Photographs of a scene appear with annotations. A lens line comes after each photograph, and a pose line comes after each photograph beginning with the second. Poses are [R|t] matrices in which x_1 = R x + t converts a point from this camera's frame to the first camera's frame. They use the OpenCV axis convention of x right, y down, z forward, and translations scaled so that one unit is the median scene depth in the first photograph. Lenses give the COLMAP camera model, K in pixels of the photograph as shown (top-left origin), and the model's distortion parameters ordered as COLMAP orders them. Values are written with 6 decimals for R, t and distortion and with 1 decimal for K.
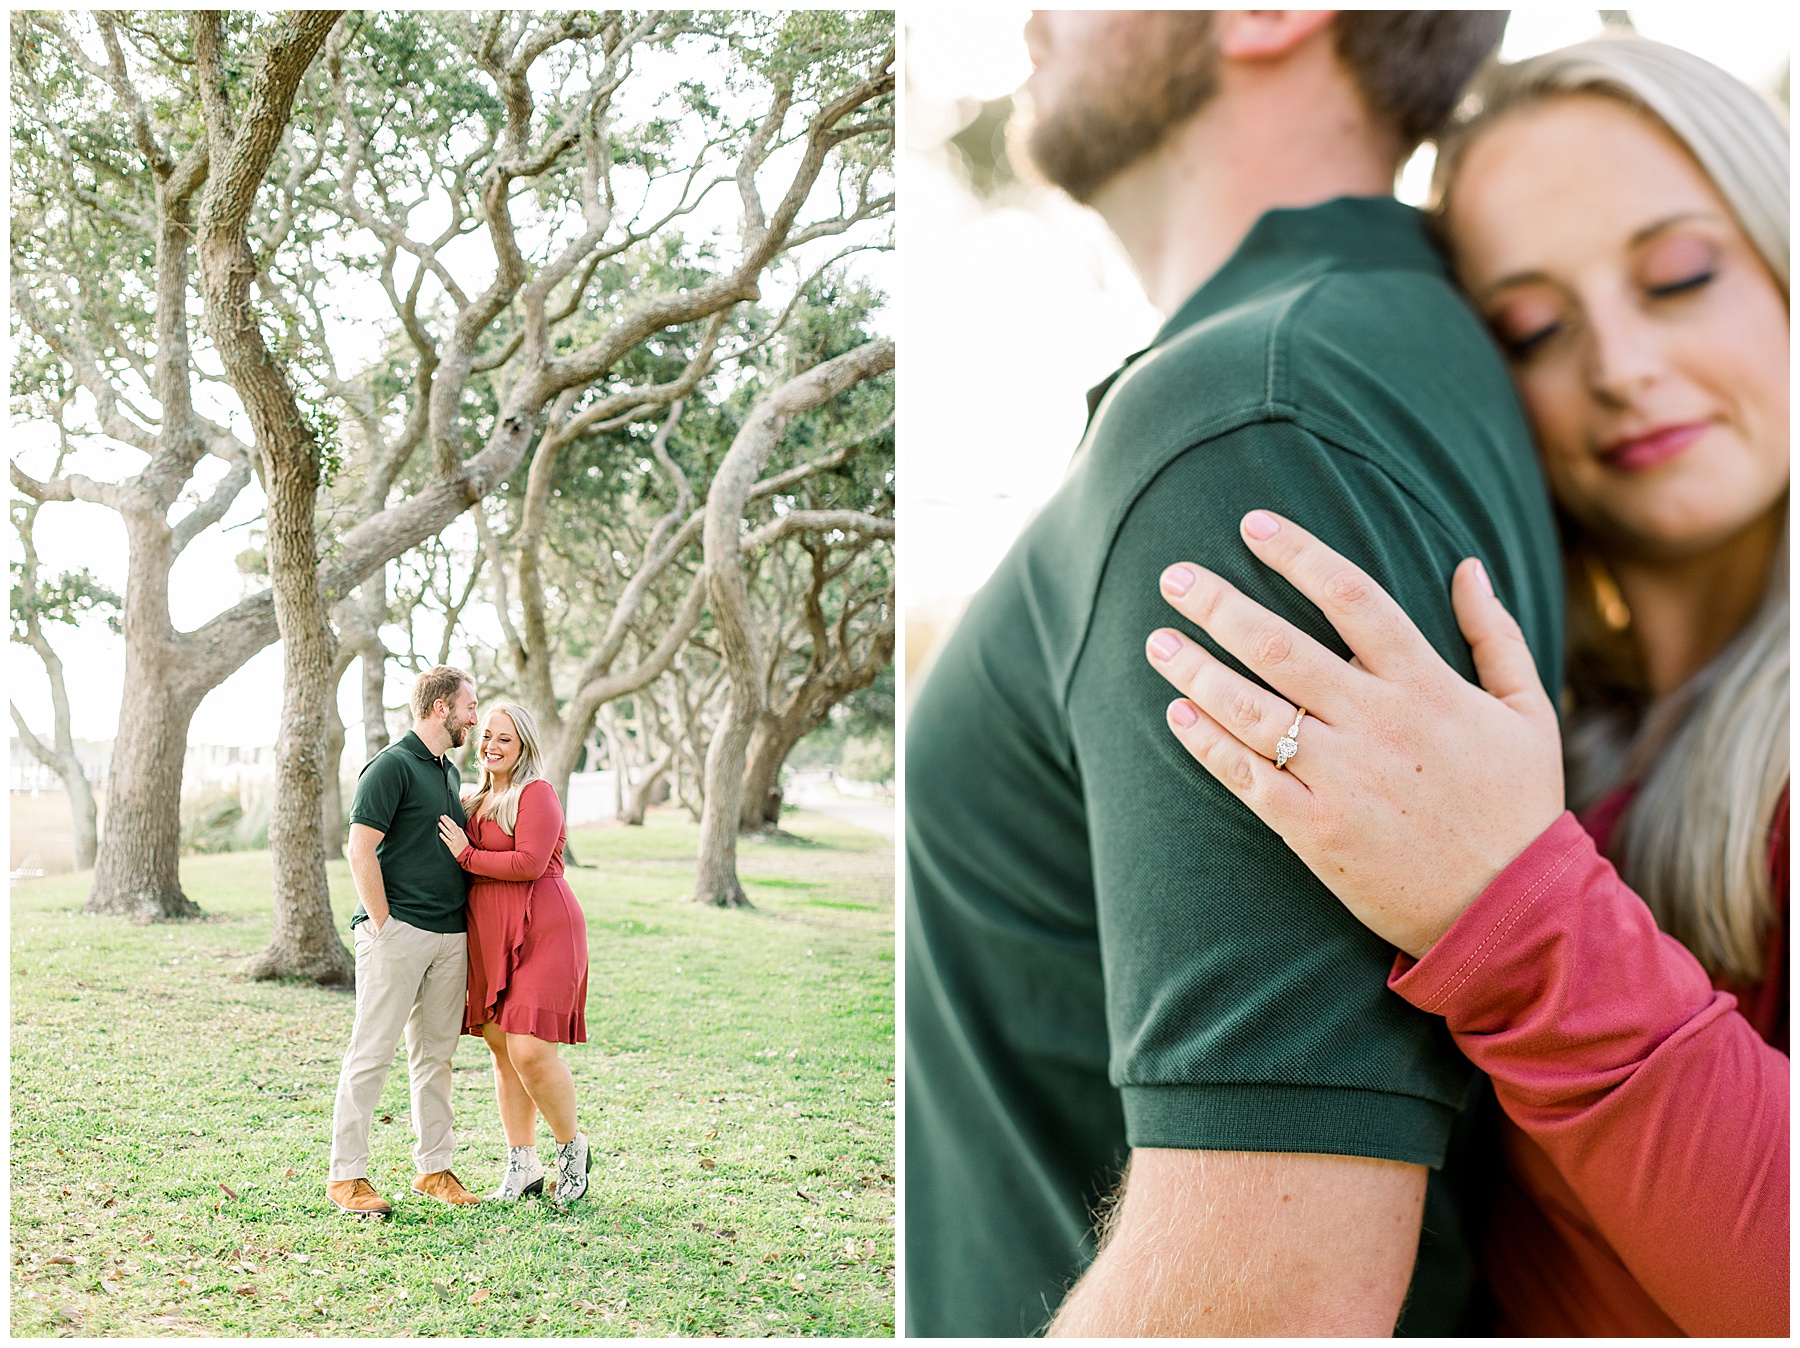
lens RADIAL K [[7420.6, 0, 1004.4], [0, 7420.6, 679.3], [0, 0, 1]] dist [0.596951, -7.434267]
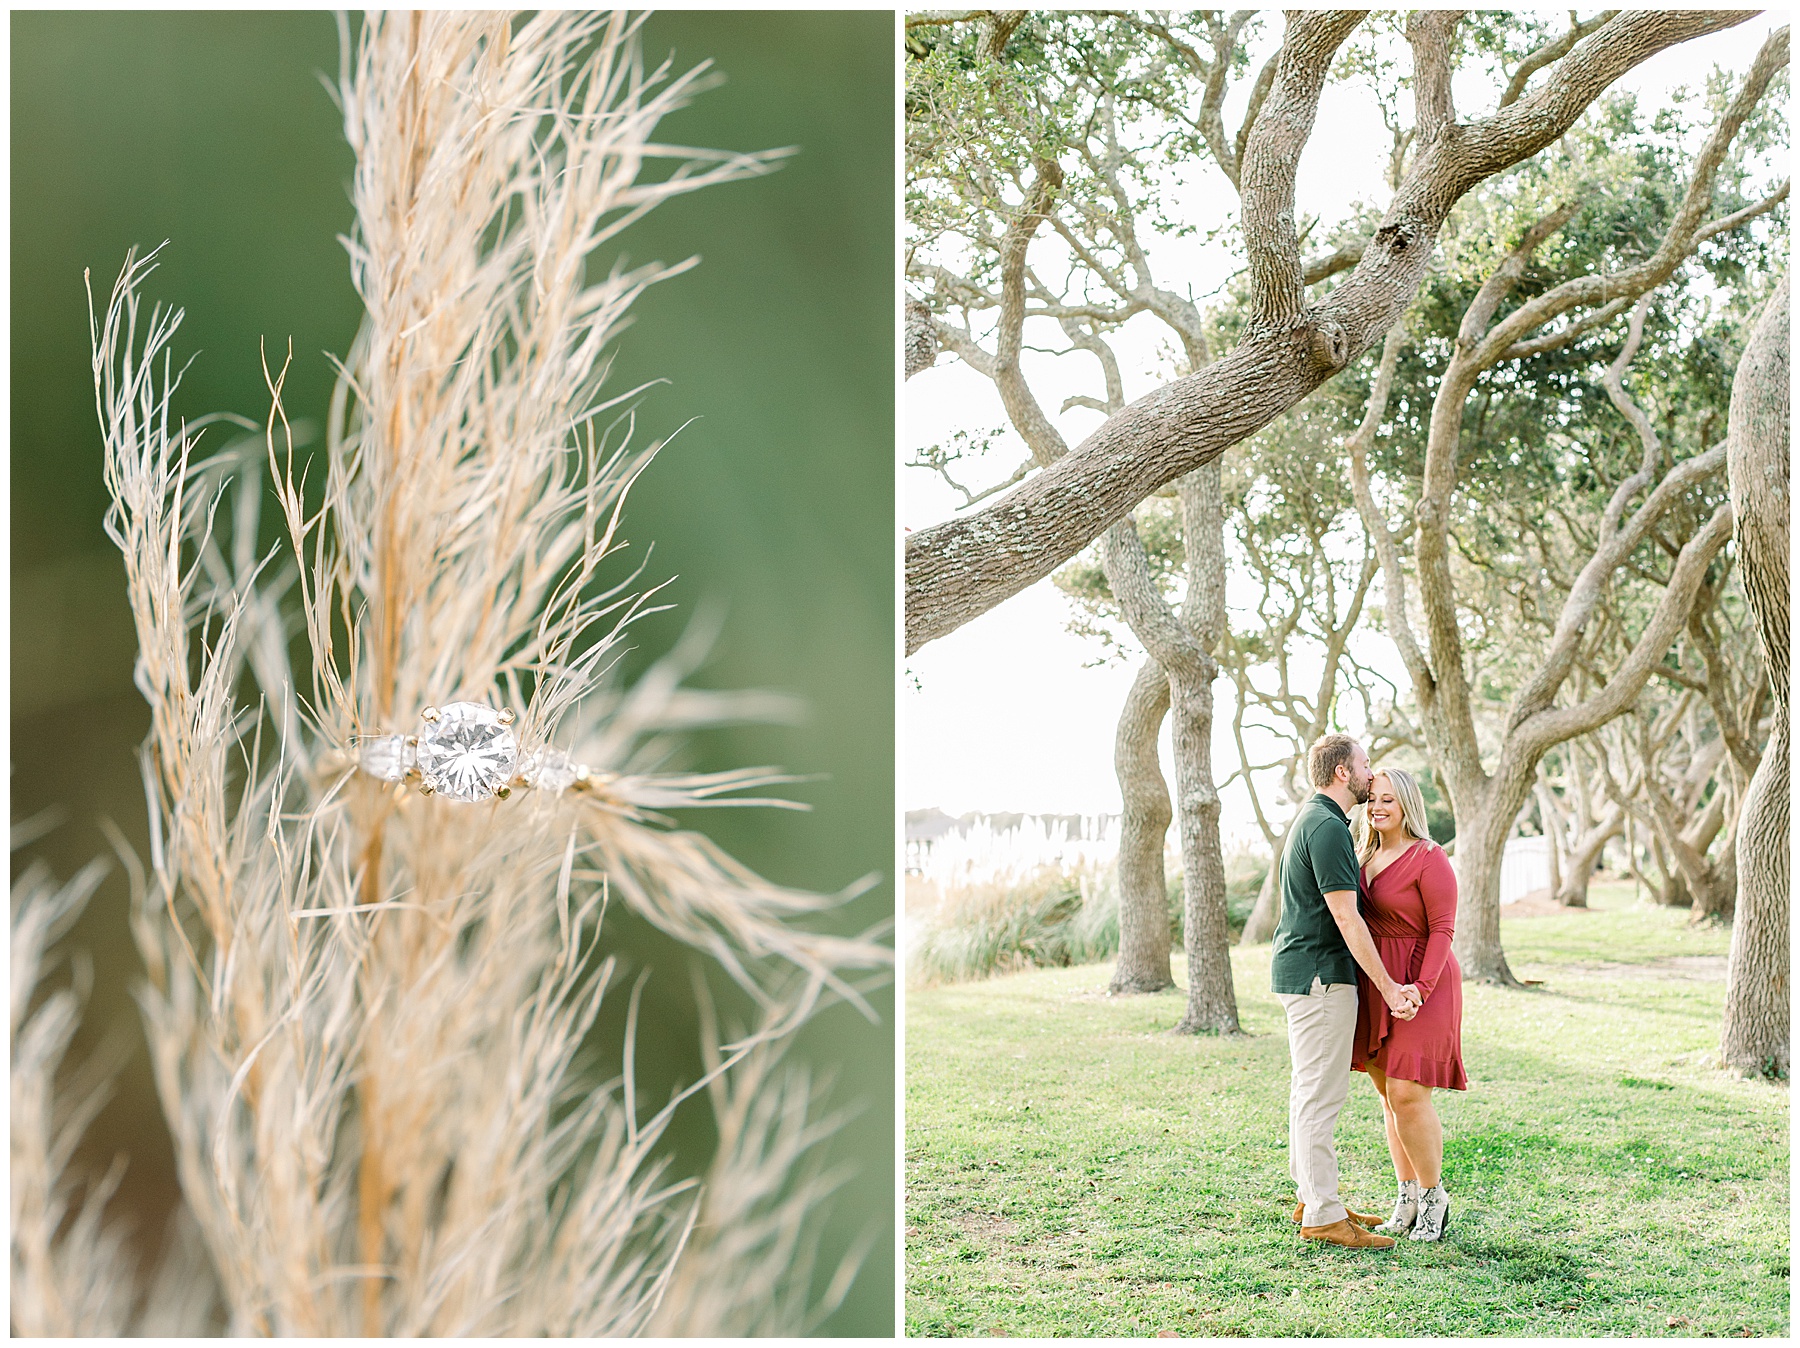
lens RADIAL K [[7544.7, 0, 900.0], [0, 7544.7, 674.0], [0, 0, 1]] dist [-0.285380, 5.697731]
pose [[0.990469, -0.029213, -0.134602, -0.023503], [0.028017, 0.999549, -0.010776, 0.002671], [0.134856, 0.006902, 0.990841, 0.368932]]
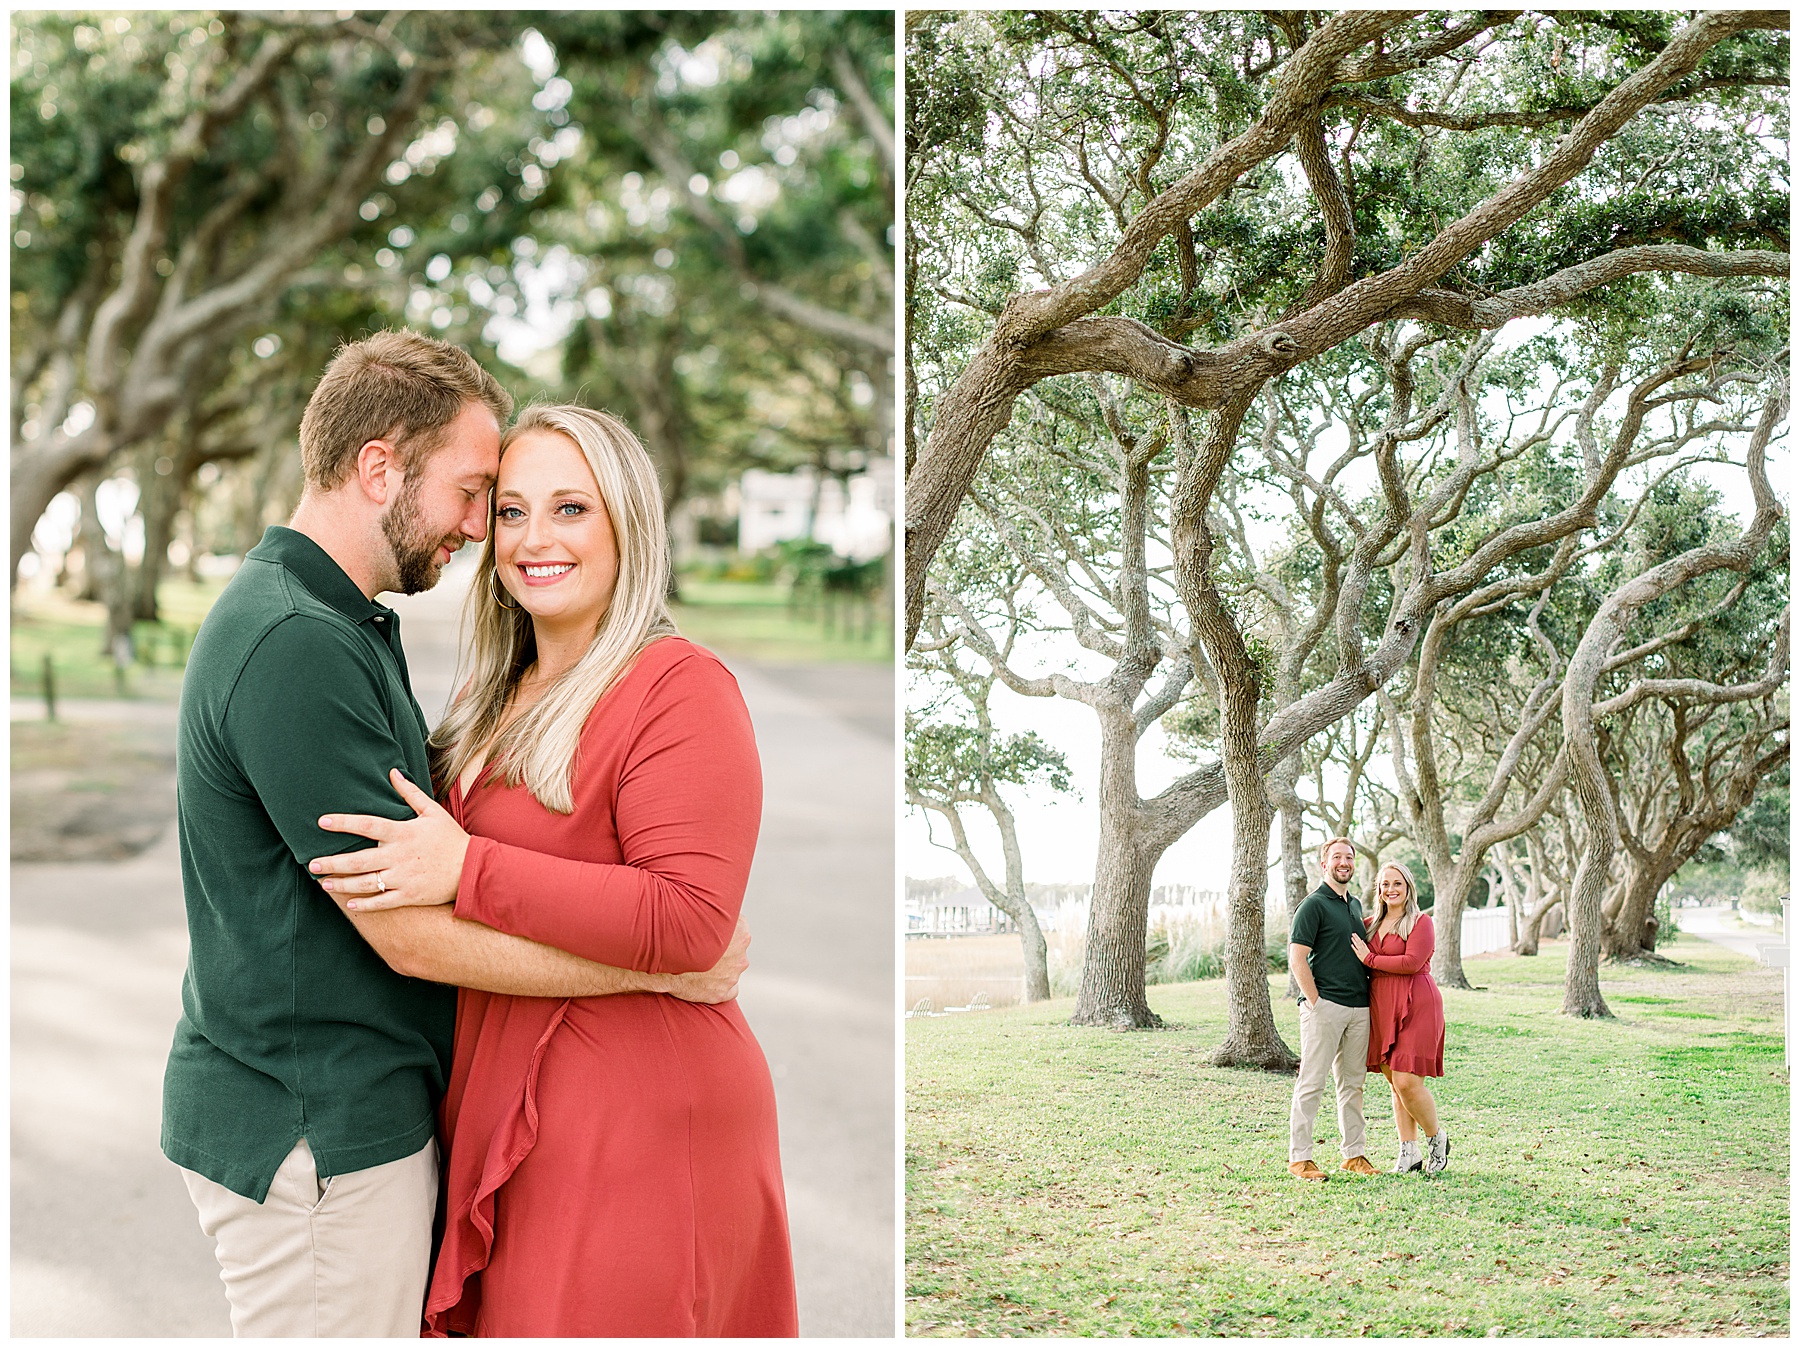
lens RADIAL K [[7544.7, 0, 900.0], [0, 7544.7, 674.0], [0, 0, 1]] dist [-0.285380, 5.697731]
pose [[0.990759, -0.021685, -0.133889, 0.015776], [0.019190, 0.999618, -0.019900, -0.002494], [0.134269, 0.017147, 0.990797, -0.212622]]
